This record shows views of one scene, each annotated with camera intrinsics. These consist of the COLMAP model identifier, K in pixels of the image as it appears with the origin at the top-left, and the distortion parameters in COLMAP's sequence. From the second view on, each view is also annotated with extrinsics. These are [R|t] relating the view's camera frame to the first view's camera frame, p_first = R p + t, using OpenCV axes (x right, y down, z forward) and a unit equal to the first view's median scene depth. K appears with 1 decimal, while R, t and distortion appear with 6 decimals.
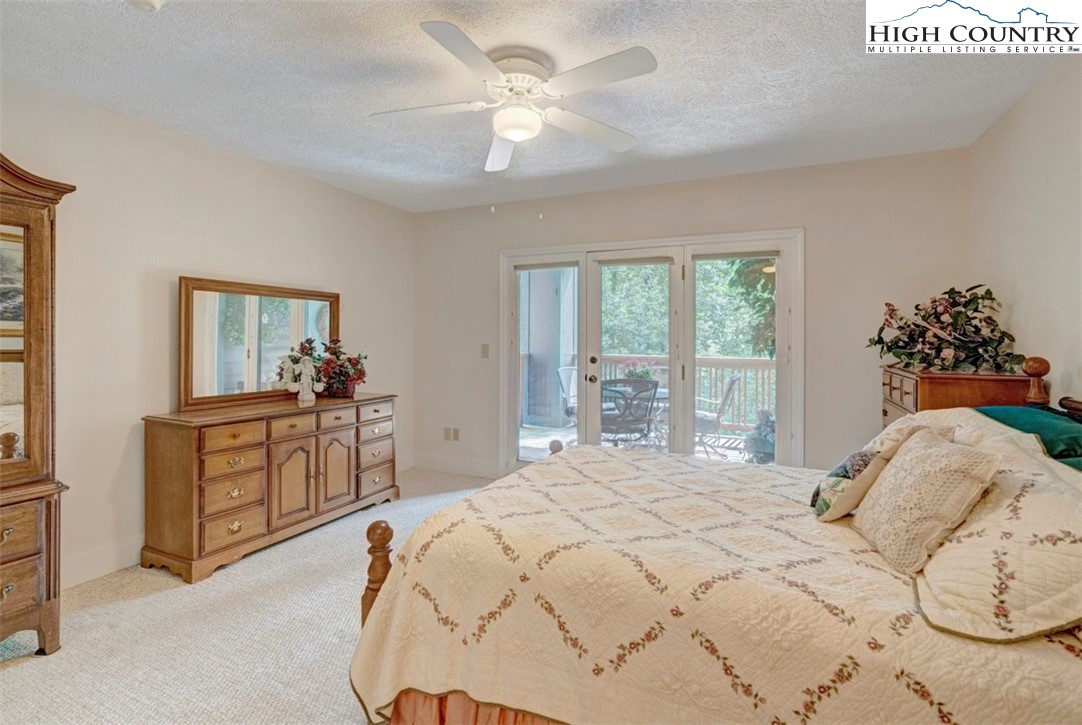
lens RADIAL K [[496.0, 0, 540.2], [0, 496.0, 339.7], [0, 0, 1]] dist [-0.000615, 0.000039]
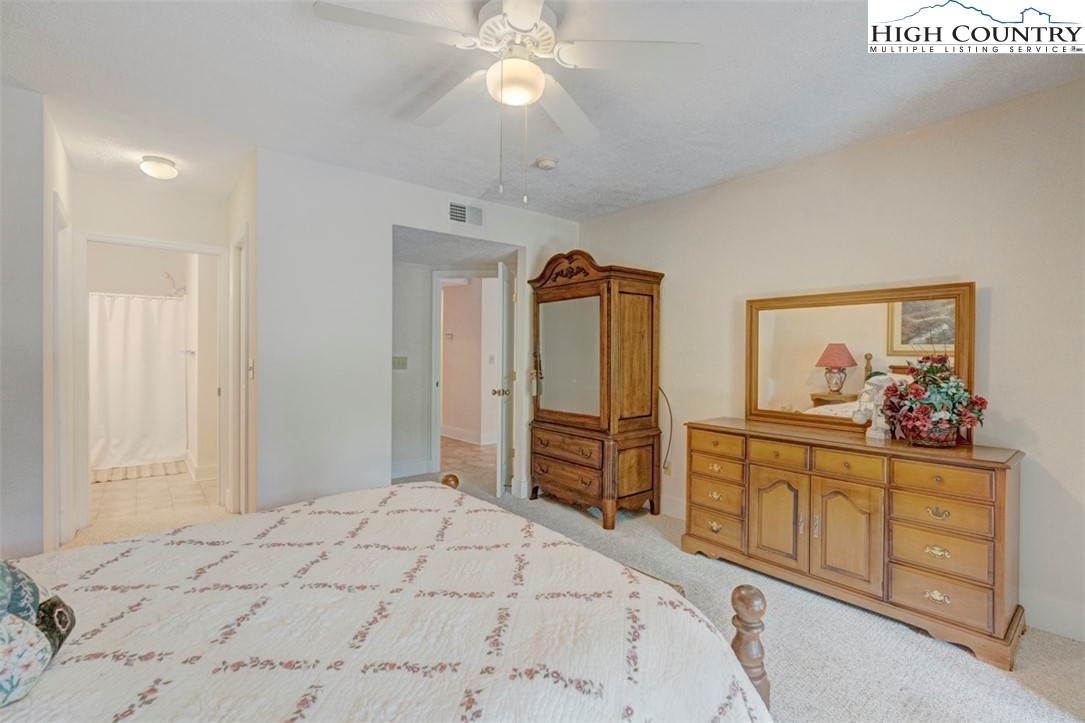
lens RADIAL K [[489.2, 0, 544.7], [0, 489.2, 359.9], [0, 0, 1]] dist [-0.002423, 0.000110]
pose [[-0.415229, 0.001741, -0.909715, 0.487589], [-0.006351, 0.999968, 0.004813, 0.006284], [0.909695, 0.007776, -0.415205, 1.031672]]
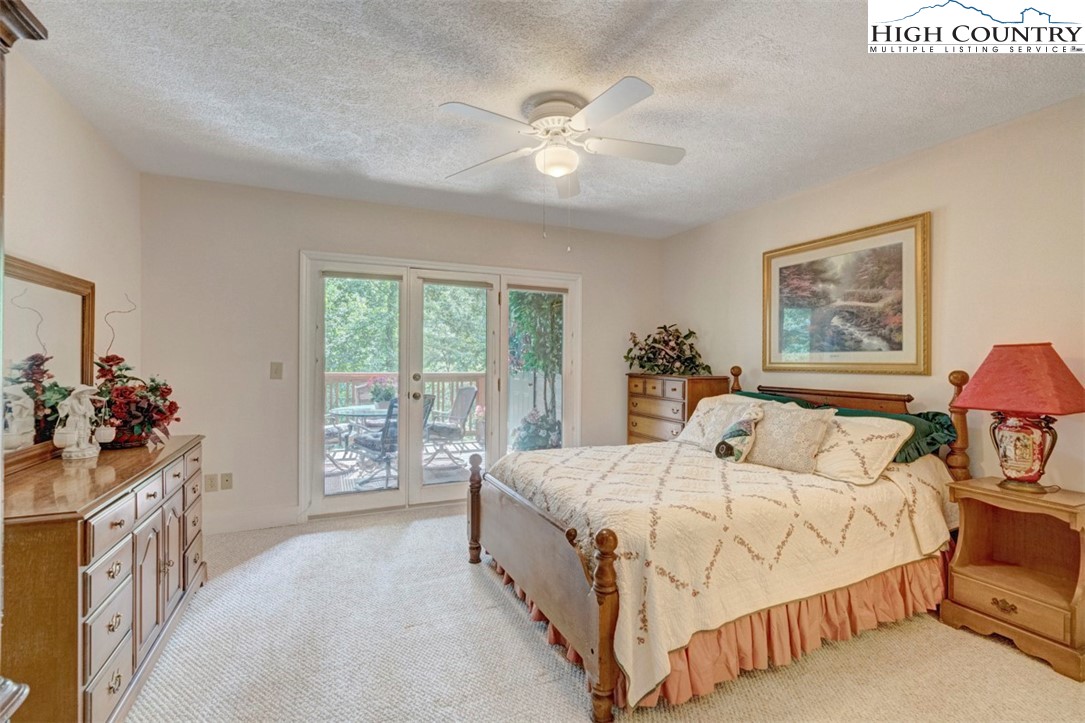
lens RADIAL K [[489.2, 0, 544.7], [0, 489.2, 359.9], [0, 0, 1]] dist [-0.002423, 0.000110]
pose [[0.654891, -0.007105, 0.755690, -0.662391], [-0.000256, 0.999954, 0.009624, -0.003879], [-0.755723, -0.006496, 0.654859, 0.228922]]
